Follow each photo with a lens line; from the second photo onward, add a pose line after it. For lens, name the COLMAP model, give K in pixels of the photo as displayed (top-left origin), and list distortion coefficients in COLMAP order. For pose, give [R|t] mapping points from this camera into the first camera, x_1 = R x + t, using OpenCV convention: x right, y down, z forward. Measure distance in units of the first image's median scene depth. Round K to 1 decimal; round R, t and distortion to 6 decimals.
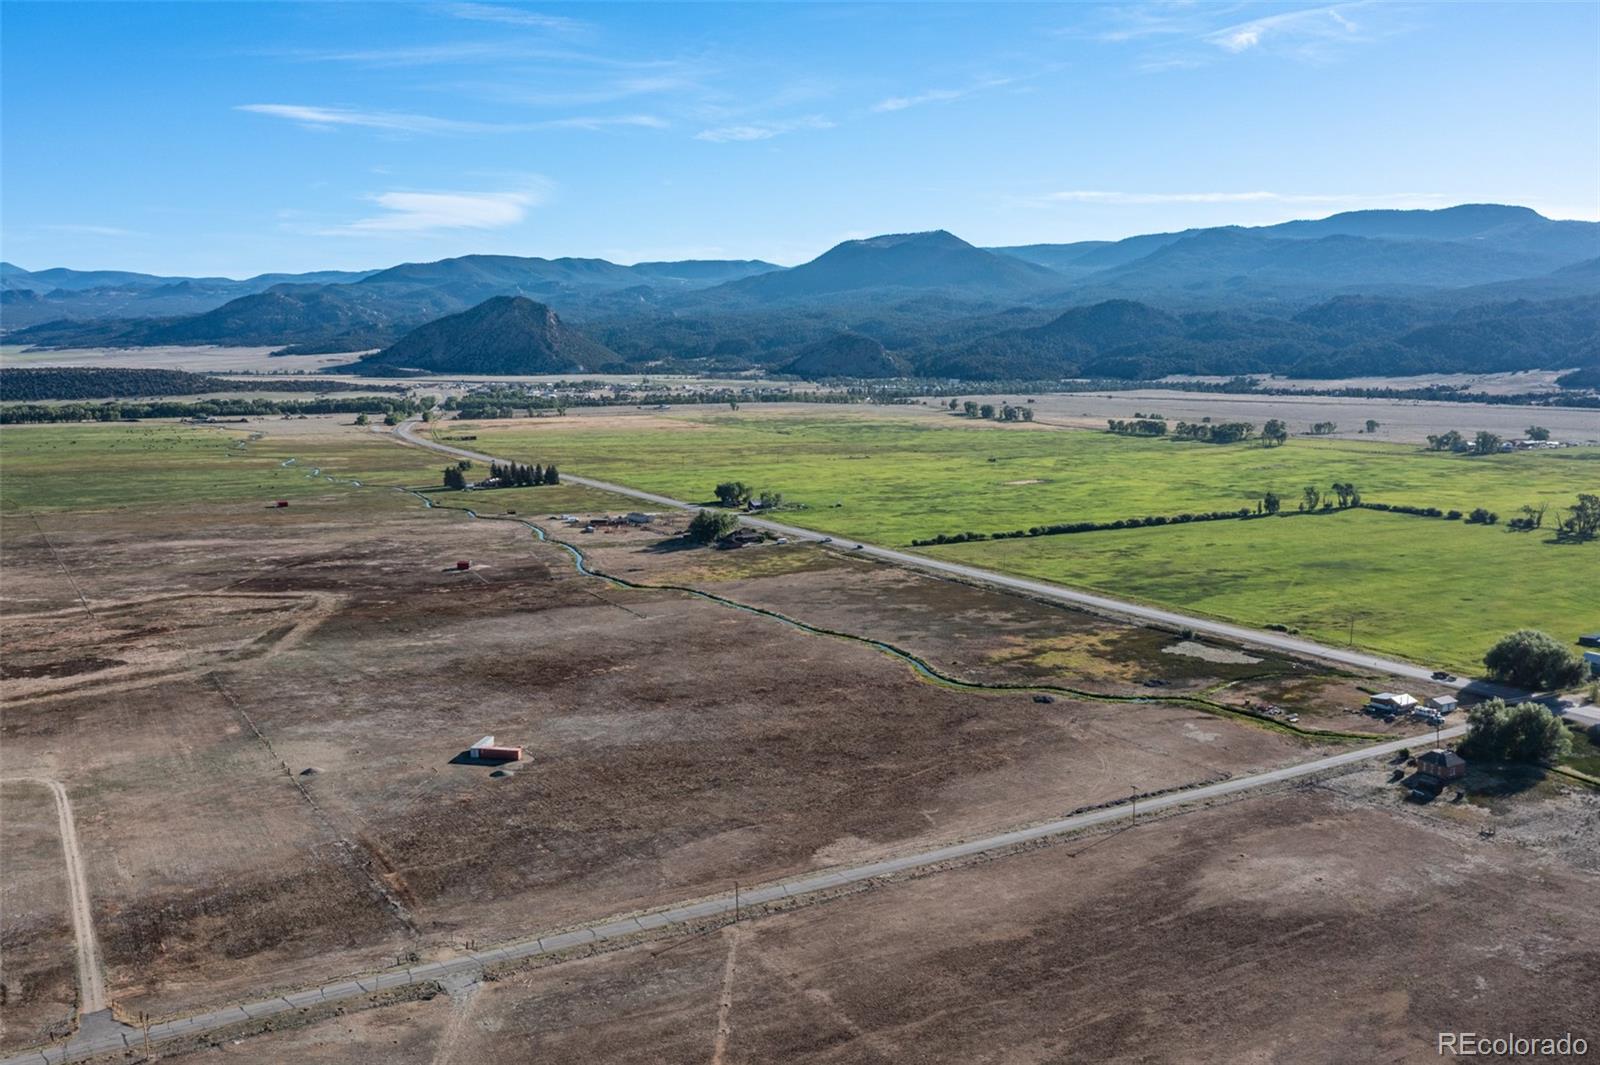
lens RADIAL K [[1381.2, 0, 800.0], [0, 1381.2, 532.5], [0, 0, 1]] dist [-0.008576, 0.002304]
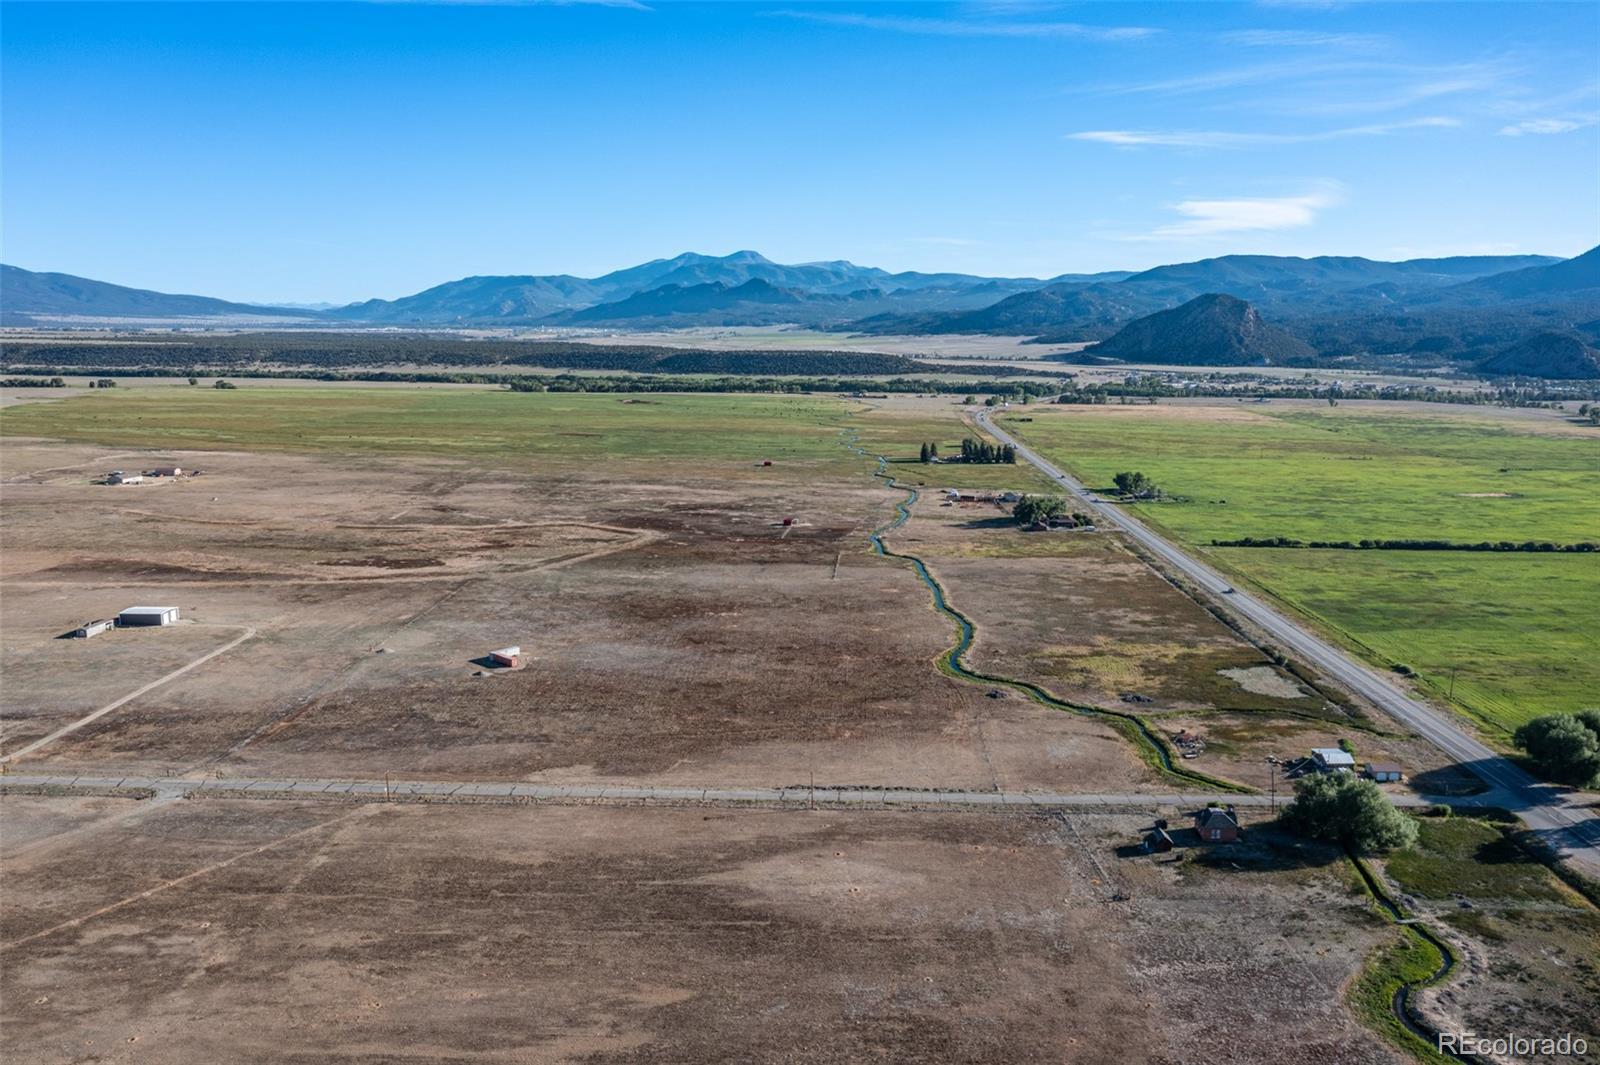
lens RADIAL K [[1213.3, 0, 800.0], [0, 1213.3, 532.5], [0, 0, 1]] dist [-0.007624, 0.005071]
pose [[0.854847, 0.096623, -0.509804, 0.613385], [-0.083816, 0.995320, 0.048100, -0.038340], [0.512066, 0.001612, 0.858945, 0.172976]]
